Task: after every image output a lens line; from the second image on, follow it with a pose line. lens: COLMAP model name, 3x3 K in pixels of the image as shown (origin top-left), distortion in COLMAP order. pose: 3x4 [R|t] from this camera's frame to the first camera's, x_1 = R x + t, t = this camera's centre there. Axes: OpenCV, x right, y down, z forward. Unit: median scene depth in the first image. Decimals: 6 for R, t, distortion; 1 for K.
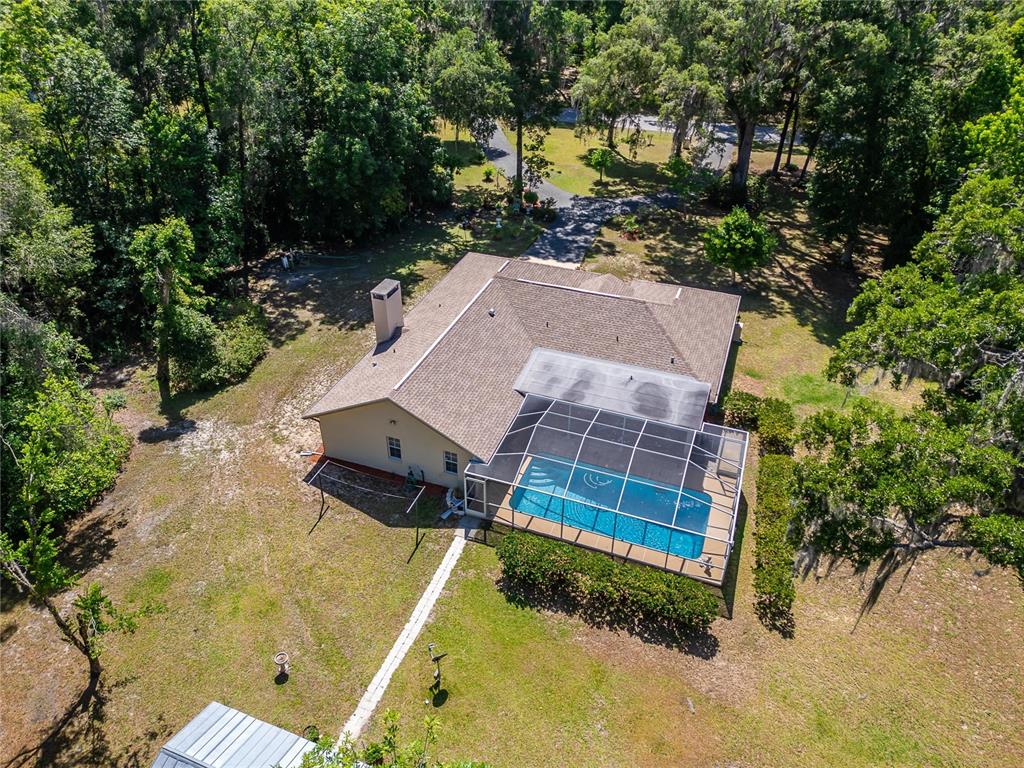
lens RADIAL K [[716.6, 0, 512.0], [0, 716.6, 384.0], [0, 0, 1]] dist [0.064436, -0.056975]
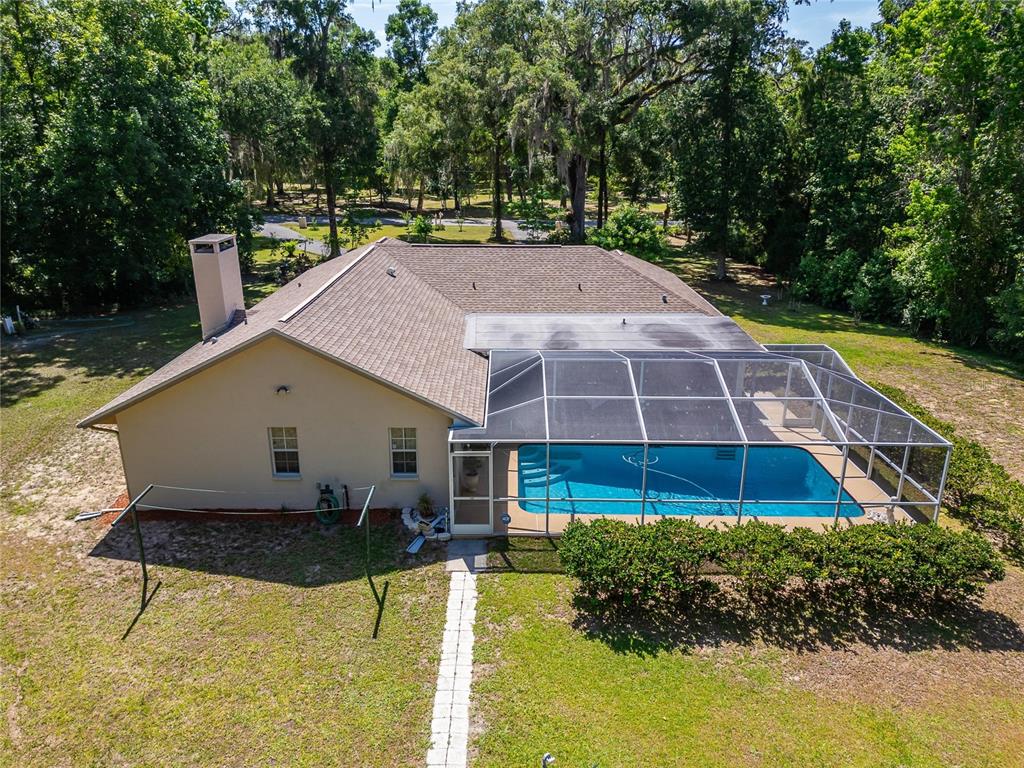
lens RADIAL K [[716.6, 0, 512.0], [0, 716.6, 384.0], [0, 0, 1]] dist [0.064436, -0.056975]
pose [[0.938536, -0.120968, 0.323292, -0.180338], [0.201357, 0.952585, -0.228118, 0.204196], [-0.280368, 0.279193, 0.918393, 0.476422]]
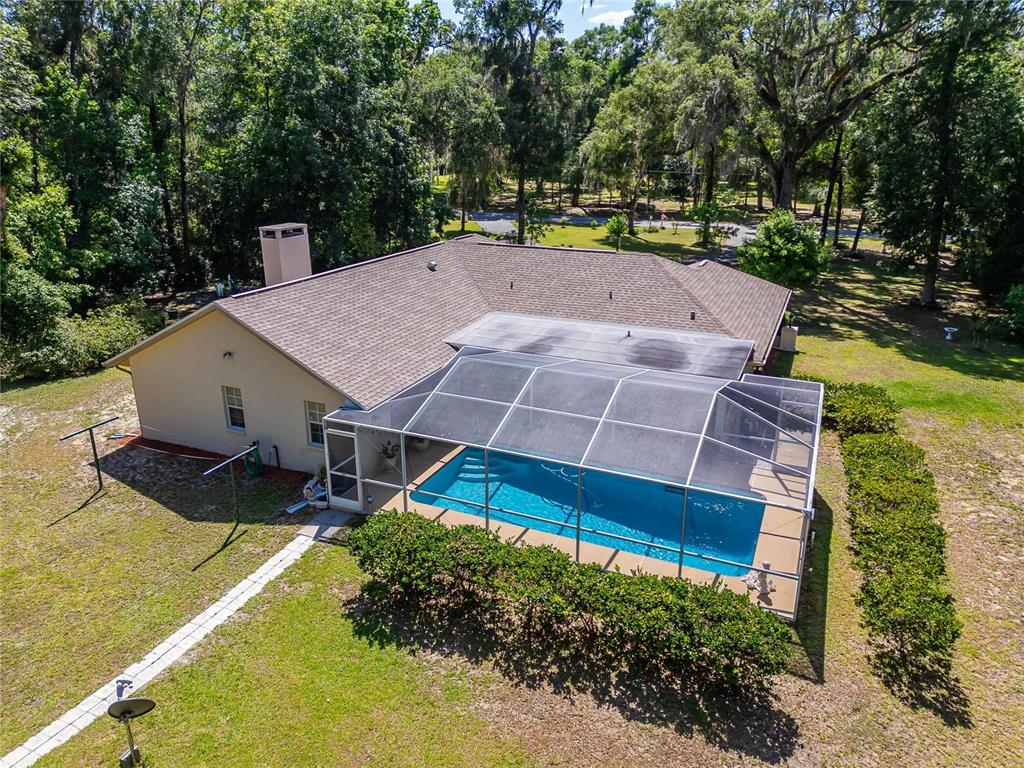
lens RADIAL K [[716.6, 0, 512.0], [0, 716.6, 384.0], [0, 0, 1]] dist [0.064436, -0.056975]
pose [[0.997888, 0.011979, -0.063852, 0.116450], [-0.028406, 0.964378, -0.263000, 0.234950], [0.058426, 0.264258, 0.962681, 0.430675]]
